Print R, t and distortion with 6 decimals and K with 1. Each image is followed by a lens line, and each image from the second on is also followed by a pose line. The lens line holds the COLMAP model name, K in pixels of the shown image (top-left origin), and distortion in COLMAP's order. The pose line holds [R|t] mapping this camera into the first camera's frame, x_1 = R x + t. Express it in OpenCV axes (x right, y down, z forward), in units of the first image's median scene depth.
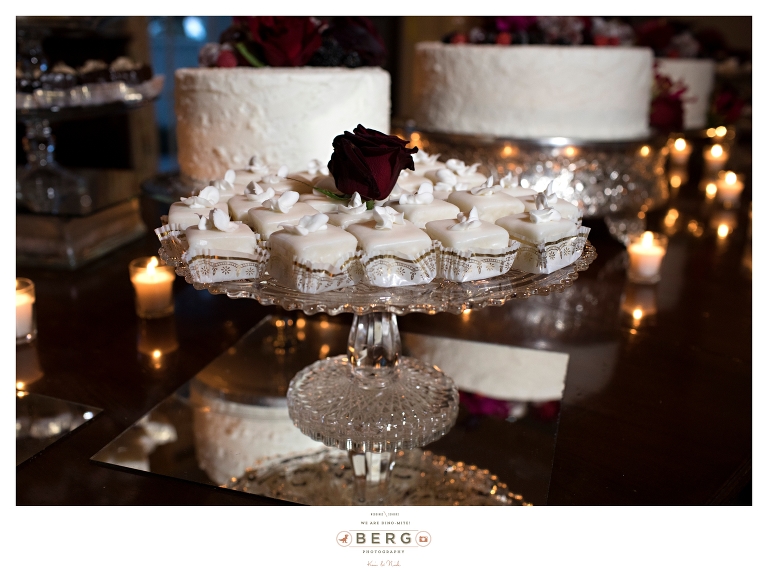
lens RADIAL K [[763.6, 0, 381.9], [0, 763.6, 288.8], [0, 0, 1]] dist [-0.062436, 0.000000]
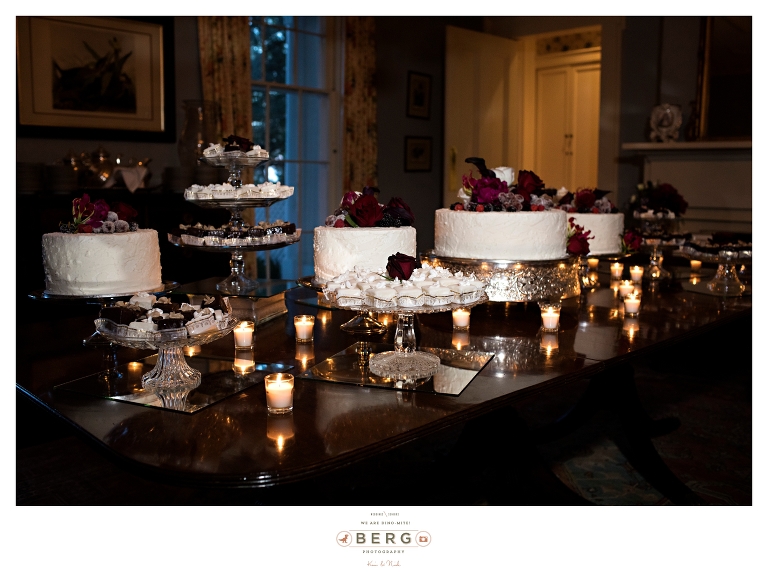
lens RADIAL K [[763.6, 0, 384.4], [0, 763.6, 284.9], [0, 0, 1]] dist [-0.062436, 0.000000]
pose [[0.997212, -0.006190, -0.074360, 0.082223], [-0.007069, 0.984232, -0.176738, 0.252387], [0.074281, 0.176771, 0.981445, -1.096458]]
